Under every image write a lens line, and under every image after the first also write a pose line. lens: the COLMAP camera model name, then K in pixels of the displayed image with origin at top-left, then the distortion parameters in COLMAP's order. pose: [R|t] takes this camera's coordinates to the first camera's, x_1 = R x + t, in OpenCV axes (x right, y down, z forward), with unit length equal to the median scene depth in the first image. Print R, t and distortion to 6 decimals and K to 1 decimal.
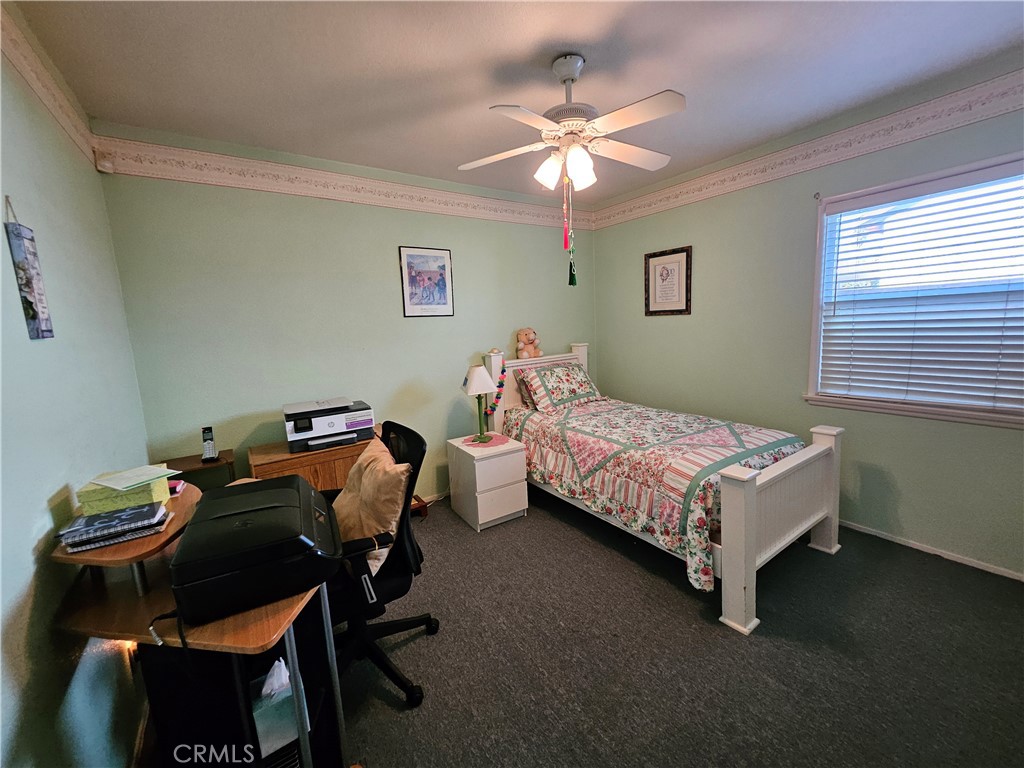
lens RADIAL K [[404.1, 0, 512.2], [0, 404.1, 379.8], [0, 0, 1]] dist [0.002973, 0.000488]
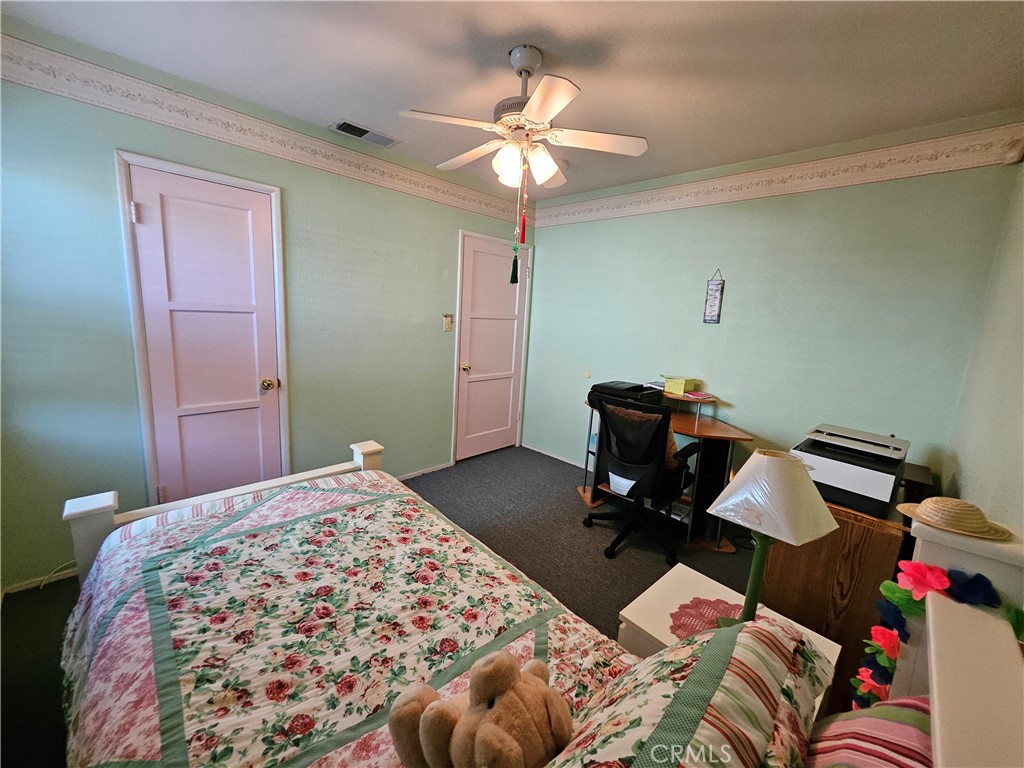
lens RADIAL K [[404.1, 0, 512.2], [0, 404.1, 379.8], [0, 0, 1]] dist [0.002973, 0.000488]
pose [[0.983631, 0.085957, 0.158370, 0.047078], [-0.089521, 0.995864, 0.015497, -0.079332], [-0.156383, -0.029421, 0.987258, 0.204559]]
